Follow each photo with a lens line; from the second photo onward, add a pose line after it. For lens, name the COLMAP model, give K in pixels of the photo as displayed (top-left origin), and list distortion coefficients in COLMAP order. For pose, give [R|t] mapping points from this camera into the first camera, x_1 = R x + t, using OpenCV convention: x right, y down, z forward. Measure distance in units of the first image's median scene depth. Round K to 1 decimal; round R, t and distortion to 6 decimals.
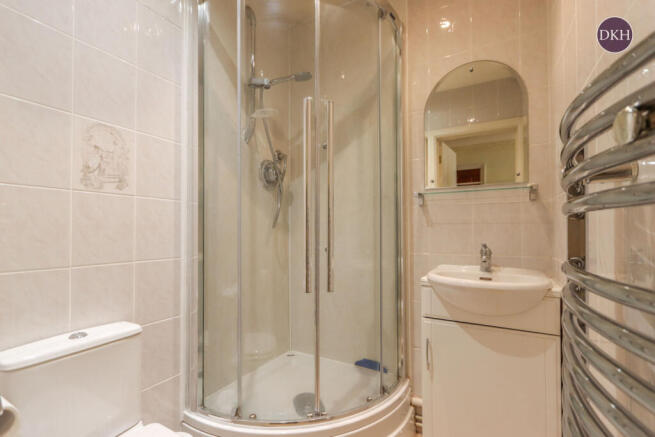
lens RADIAL K [[302.7, 0, 326.9], [0, 302.7, 221.3], [0, 0, 1]] dist [-0.017480, 0.000447]
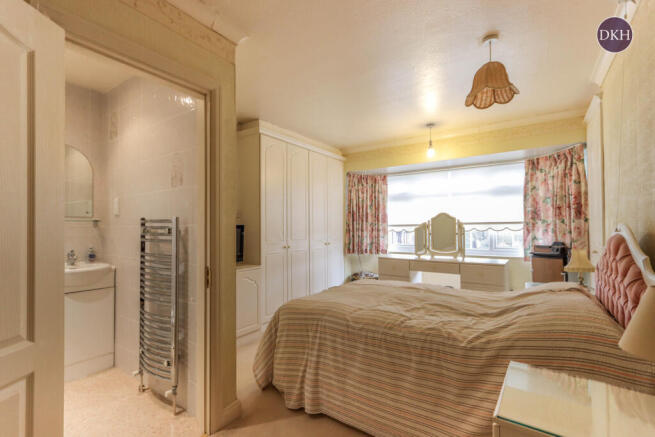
lens RADIAL K [[302.7, 0, 327.8], [0, 302.7, 220.1], [0, 0, 1]] dist [-0.017480, 0.000447]
pose [[0.130187, 0.020389, 0.991280, -1.104441], [-0.012141, 0.999746, -0.018969, -0.093916], [-0.991415, -0.009566, 0.130401, -0.802396]]
